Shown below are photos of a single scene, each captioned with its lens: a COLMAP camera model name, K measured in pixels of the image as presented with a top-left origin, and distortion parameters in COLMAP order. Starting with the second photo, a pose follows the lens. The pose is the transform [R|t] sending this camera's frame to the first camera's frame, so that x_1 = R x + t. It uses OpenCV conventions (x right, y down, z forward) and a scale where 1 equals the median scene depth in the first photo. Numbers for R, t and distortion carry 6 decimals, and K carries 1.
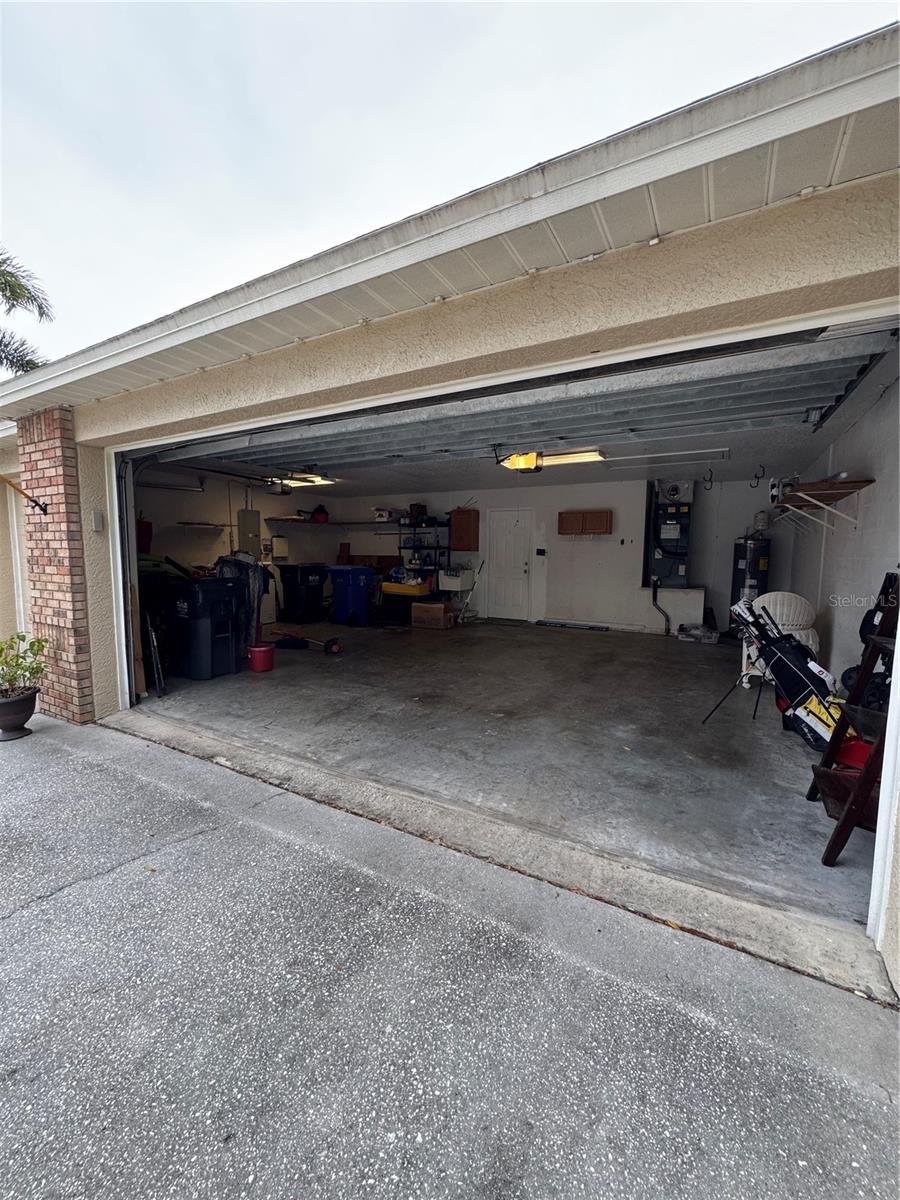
lens RADIAL K [[478.5, 0, 450.0], [0, 478.5, 600.0], [0, 0, 1]] dist [-0.005452, 0.000588]
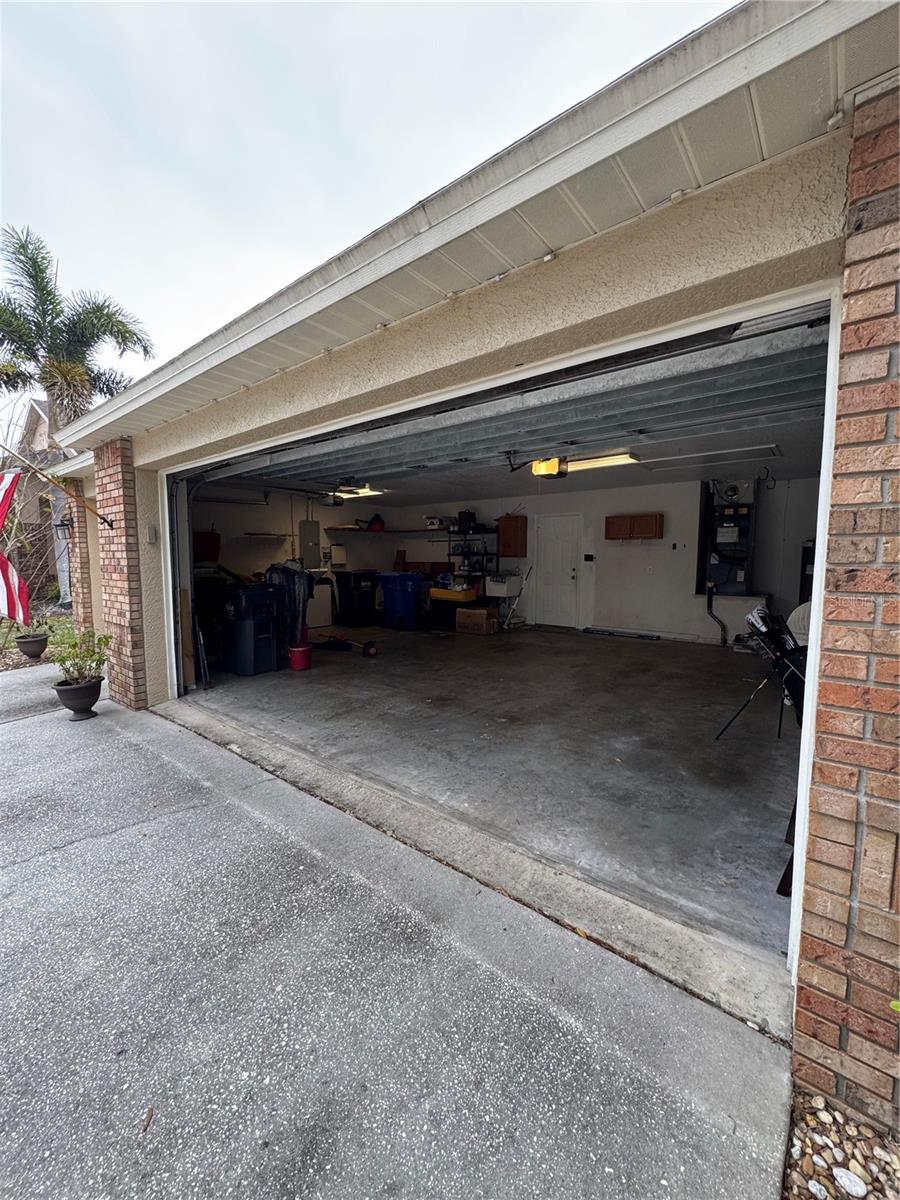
lens RADIAL K [[478.5, 0, 450.0], [0, 478.5, 600.0], [0, 0, 1]] dist [-0.005452, 0.000588]
pose [[0.986010, 0.007513, -0.166518, 0.241149], [-0.009587, 0.999886, -0.011656, 0.000421], [0.166411, 0.013090, 0.985970, -0.024714]]
